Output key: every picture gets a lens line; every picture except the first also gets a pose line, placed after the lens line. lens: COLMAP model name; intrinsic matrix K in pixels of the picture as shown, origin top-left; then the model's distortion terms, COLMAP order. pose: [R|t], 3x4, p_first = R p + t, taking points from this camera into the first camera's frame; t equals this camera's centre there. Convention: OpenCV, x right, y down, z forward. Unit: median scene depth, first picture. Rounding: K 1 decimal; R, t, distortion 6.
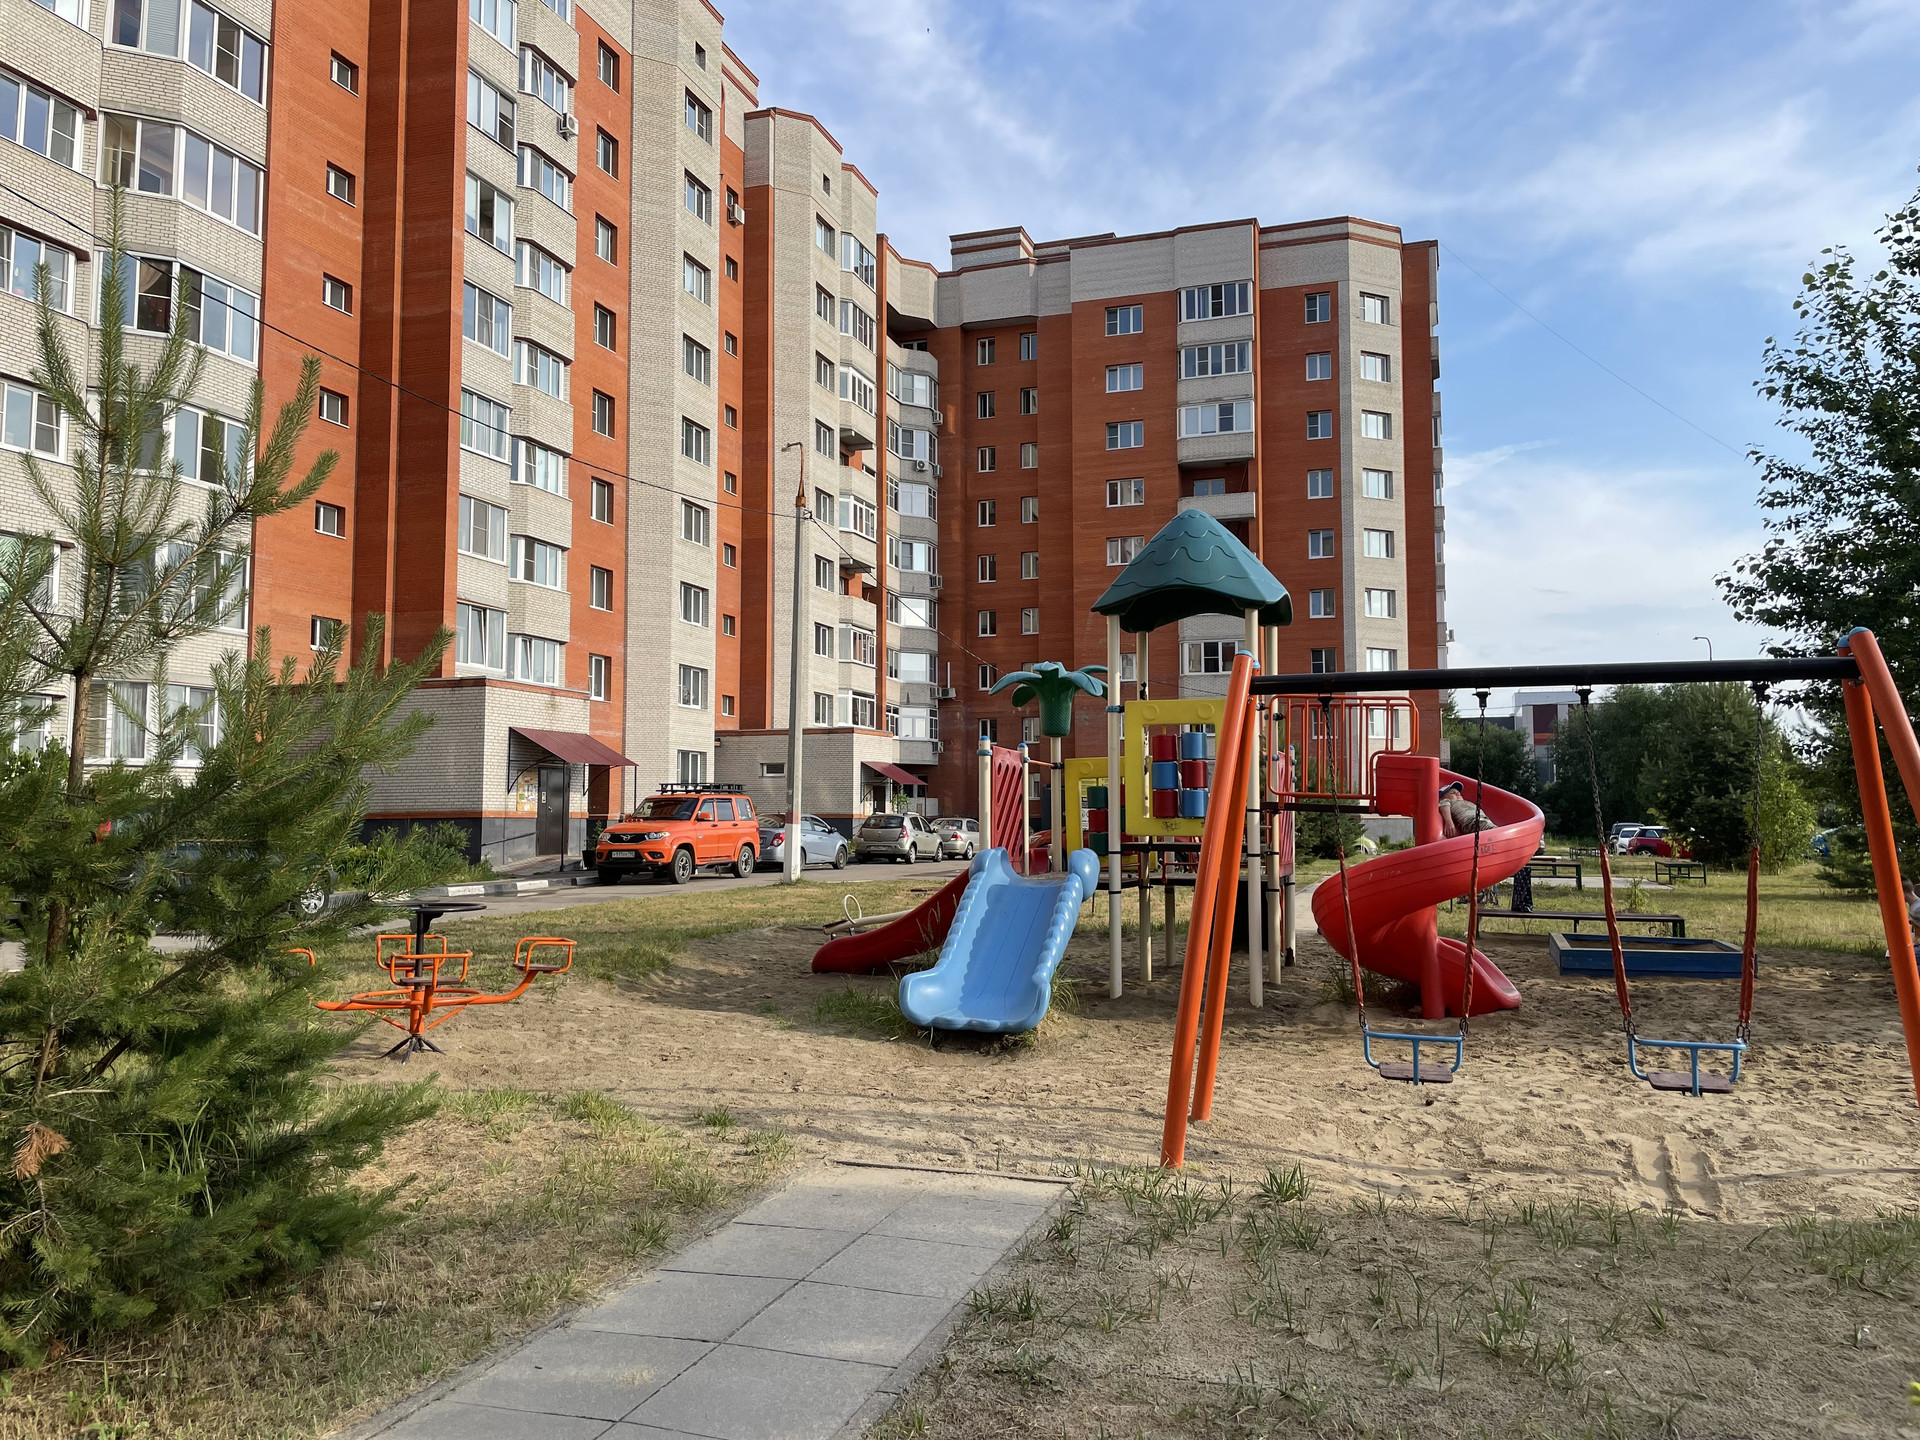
lens RADIAL K [[1452.8, 0, 960.1], [0, 1452.8, 708.7], [0, 0, 1]] dist [0.083813, -0.114658]
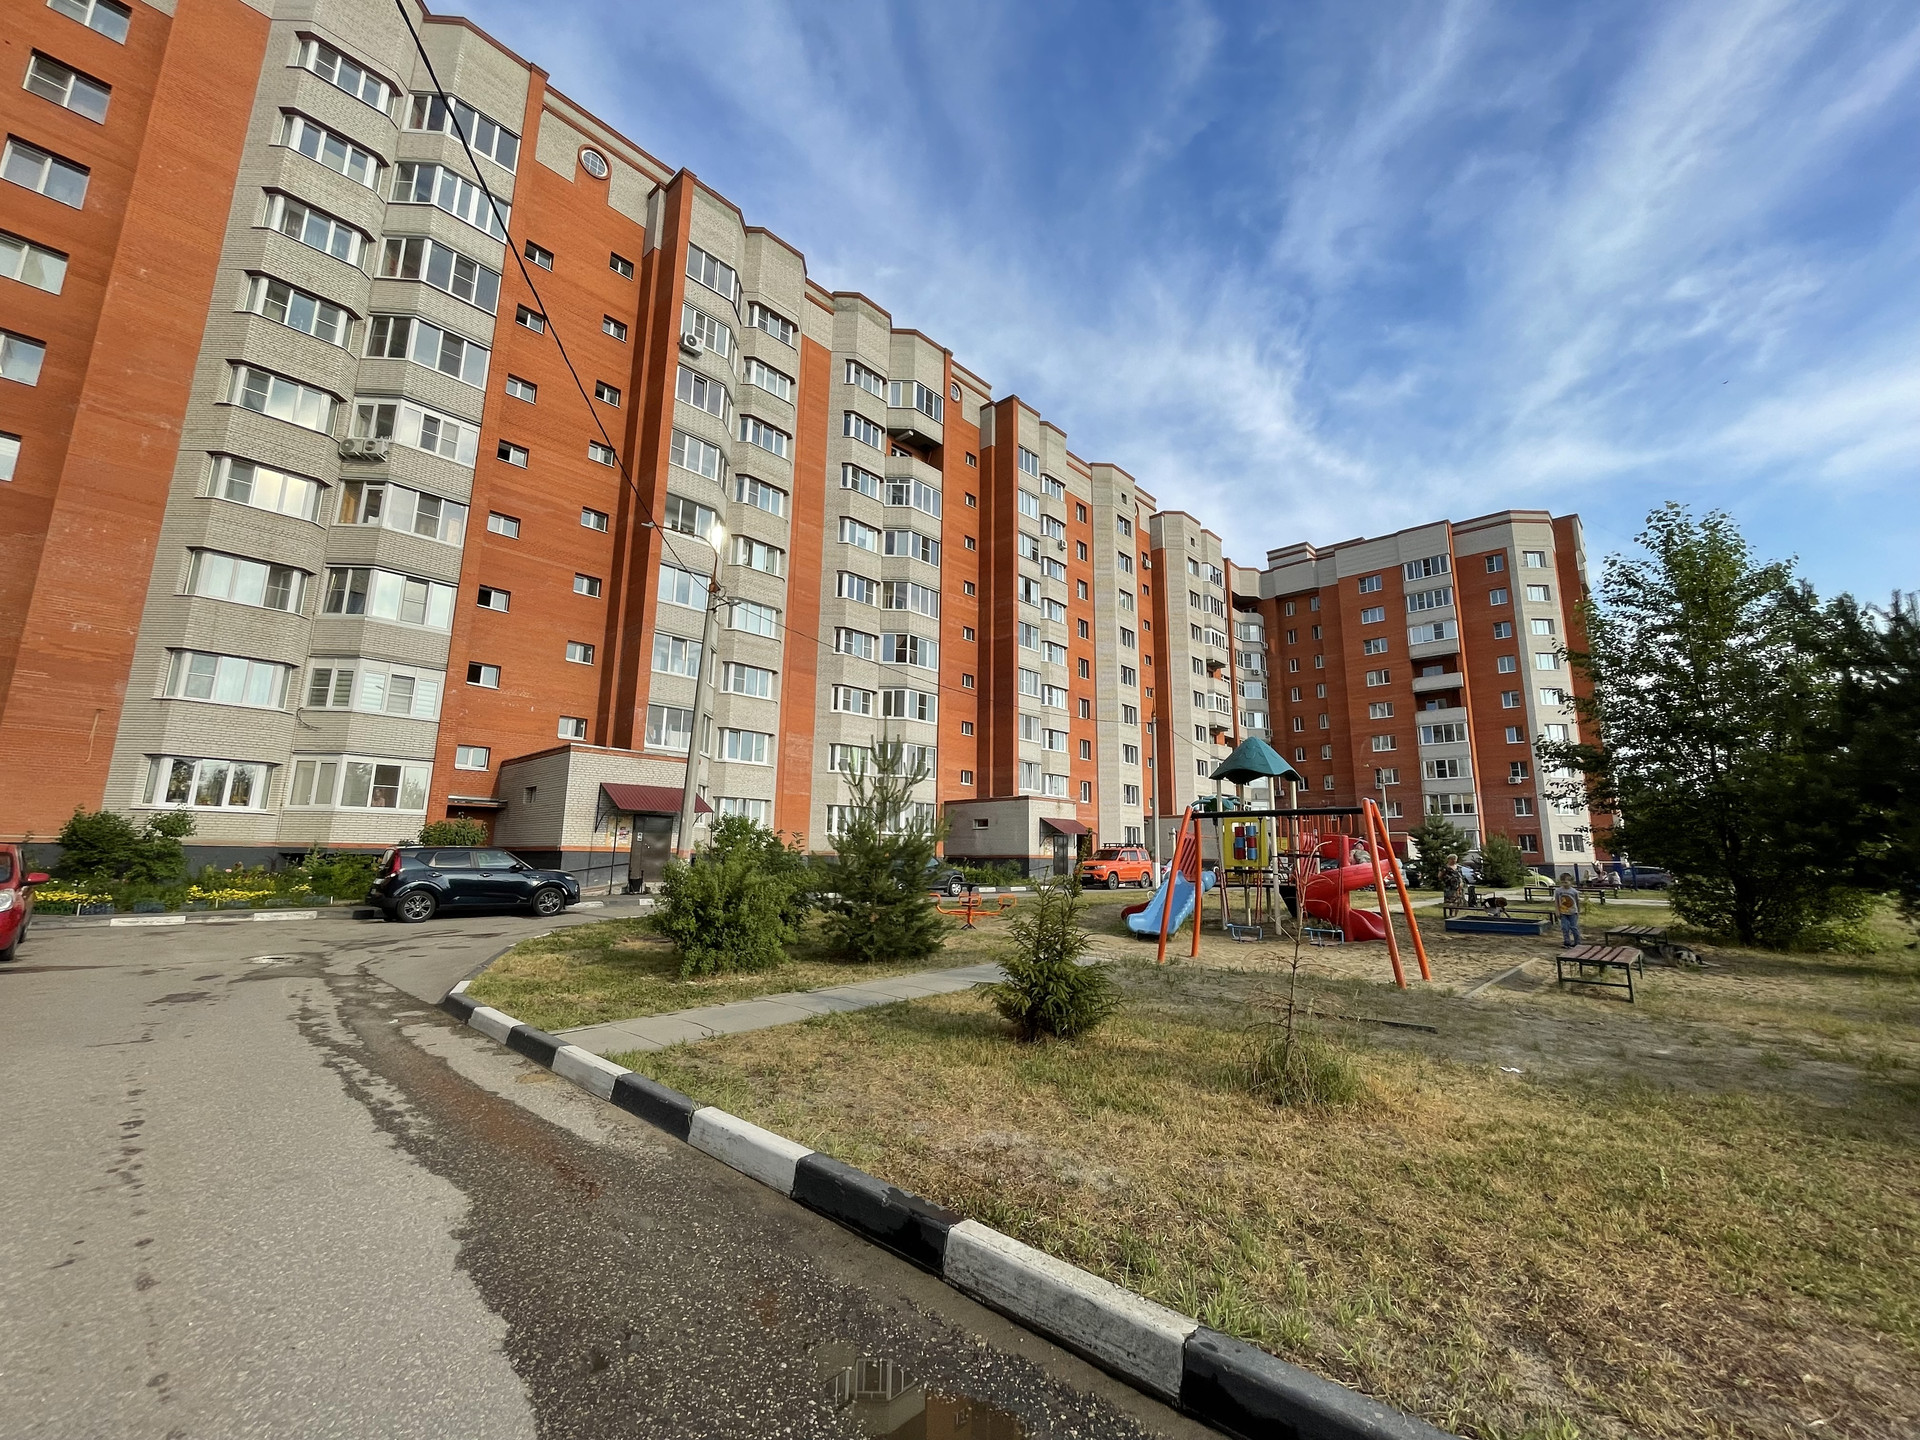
lens RADIAL K [[774.6, 0, 960.0], [0, 774.6, 720.0], [0, 0, 1]] dist [-0.002190, -0.000060]
pose [[0.908713, -0.062029, -0.412787, 0.051776], [0.018498, 0.993910, -0.108634, -0.005741], [0.417012, 0.091081, 0.904326, -0.089075]]
